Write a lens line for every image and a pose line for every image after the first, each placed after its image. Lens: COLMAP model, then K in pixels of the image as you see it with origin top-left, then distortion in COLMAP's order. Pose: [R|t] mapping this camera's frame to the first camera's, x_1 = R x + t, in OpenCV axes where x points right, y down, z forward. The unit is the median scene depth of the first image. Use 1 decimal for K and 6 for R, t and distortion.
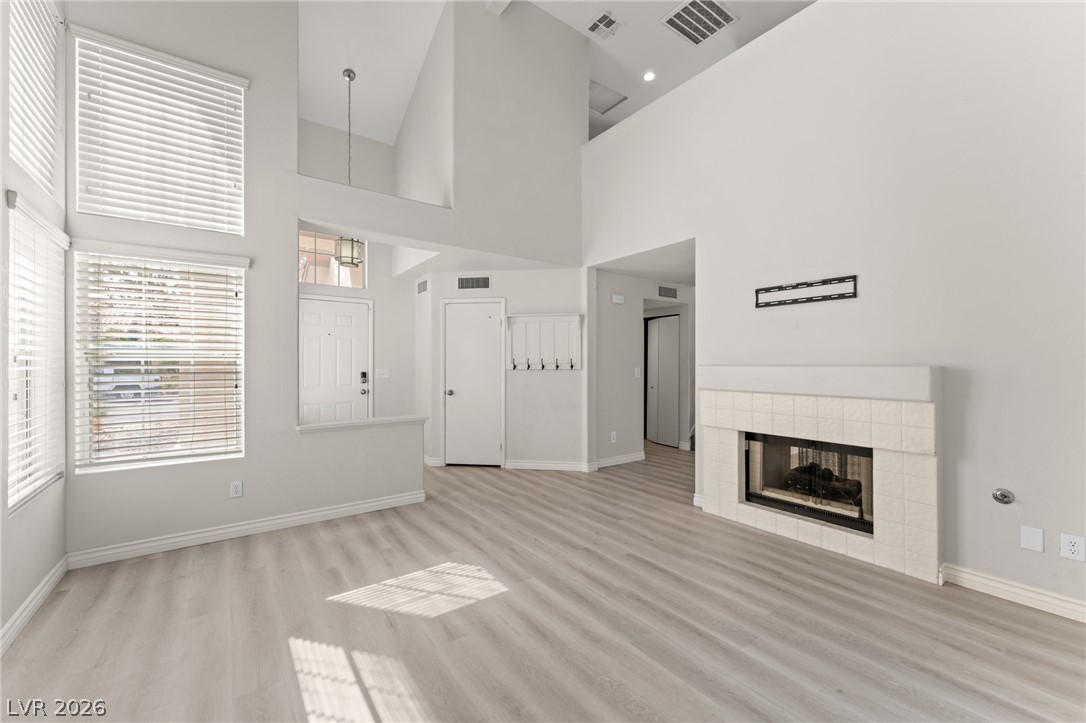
lens RADIAL K [[433.8, 0, 546.6], [0, 433.8, 361.0], [0, 0, 1]] dist [0.001863, -0.000549]
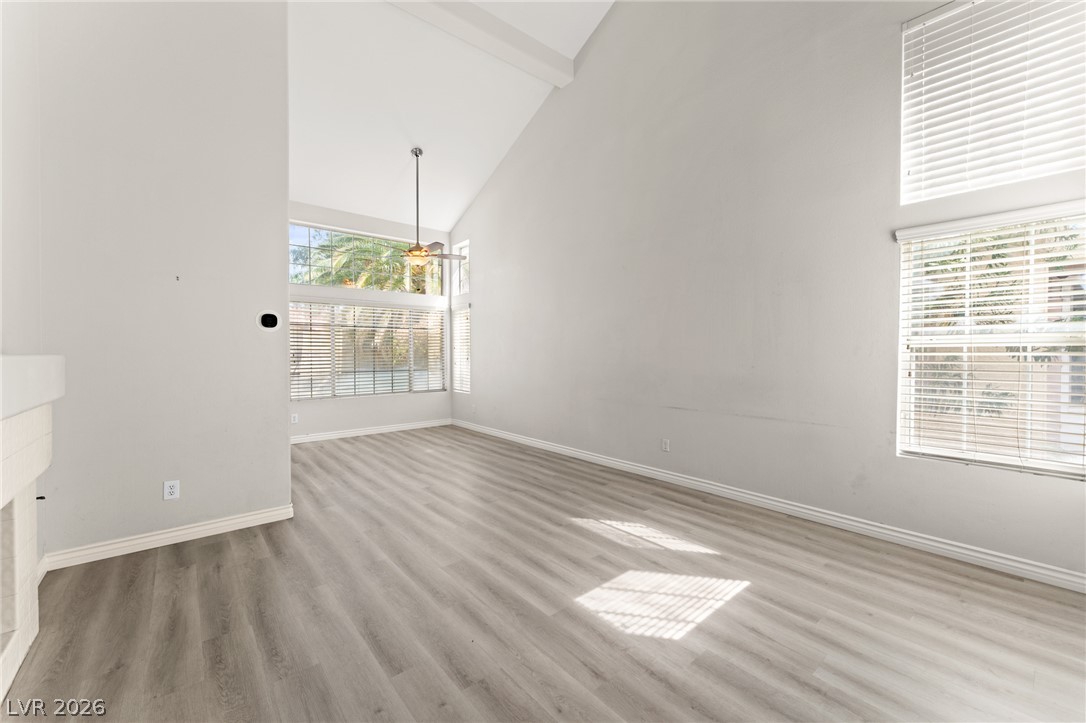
lens RADIAL K [[433.8, 0, 544.4], [0, 433.8, 361.1], [0, 0, 1]] dist [0.001863, -0.000549]
pose [[-0.997945, 0.001773, -0.064052, 0.025803], [0.000904, 0.999907, 0.013593, 0.013830], [0.064070, 0.013507, -0.997854, 1.521013]]
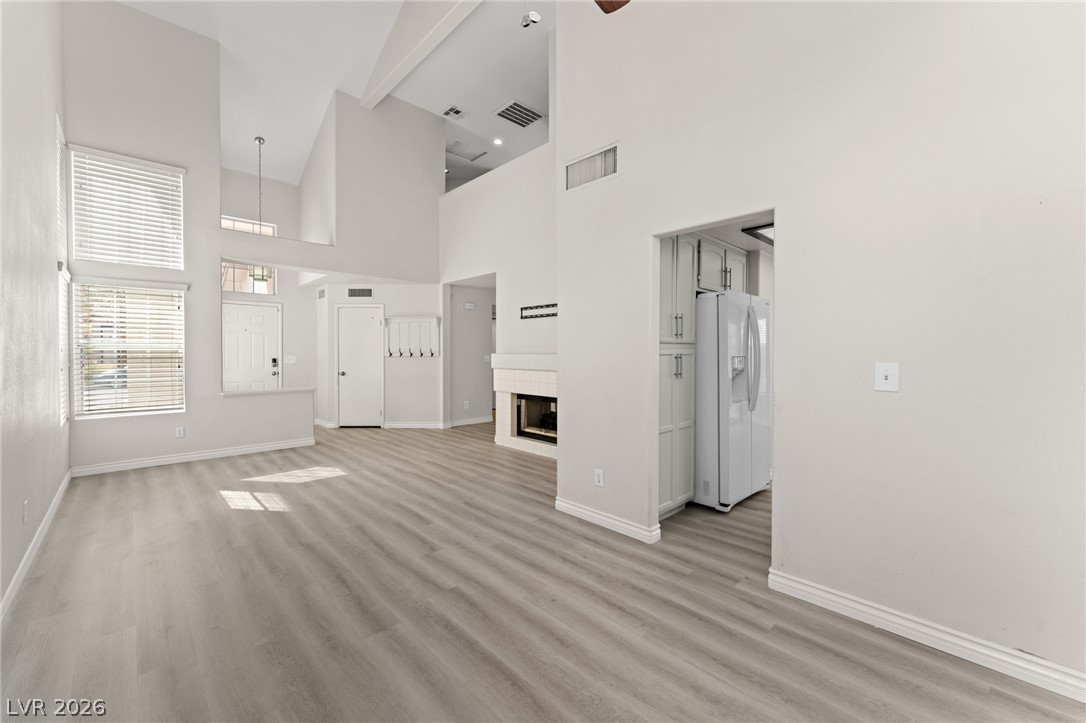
lens RADIAL K [[433.8, 0, 544.3], [0, 433.8, 355.8], [0, 0, 1]] dist [0.001863, -0.000549]
pose [[0.992074, -0.000094, 0.125654, 0.415188], [-0.001749, 0.999893, 0.014552, -0.006008], [-0.125642, -0.014656, 0.991967, -0.756554]]
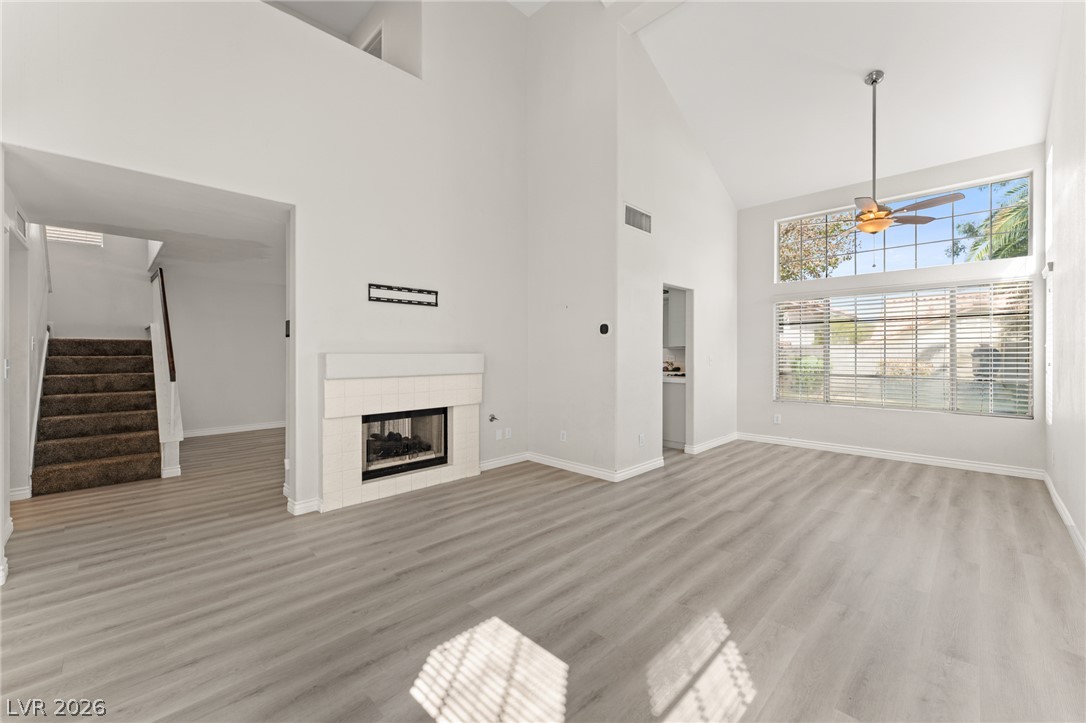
lens RADIAL K [[433.8, 0, 540.4], [0, 433.8, 352.3], [0, 0, 1]] dist [0.001863, -0.000549]
pose [[-0.142383, 0.000848, 0.989811, -0.755045], [-0.005566, 0.999983, -0.001657, 0.007839], [-0.989796, -0.005746, -0.142376, 0.834354]]
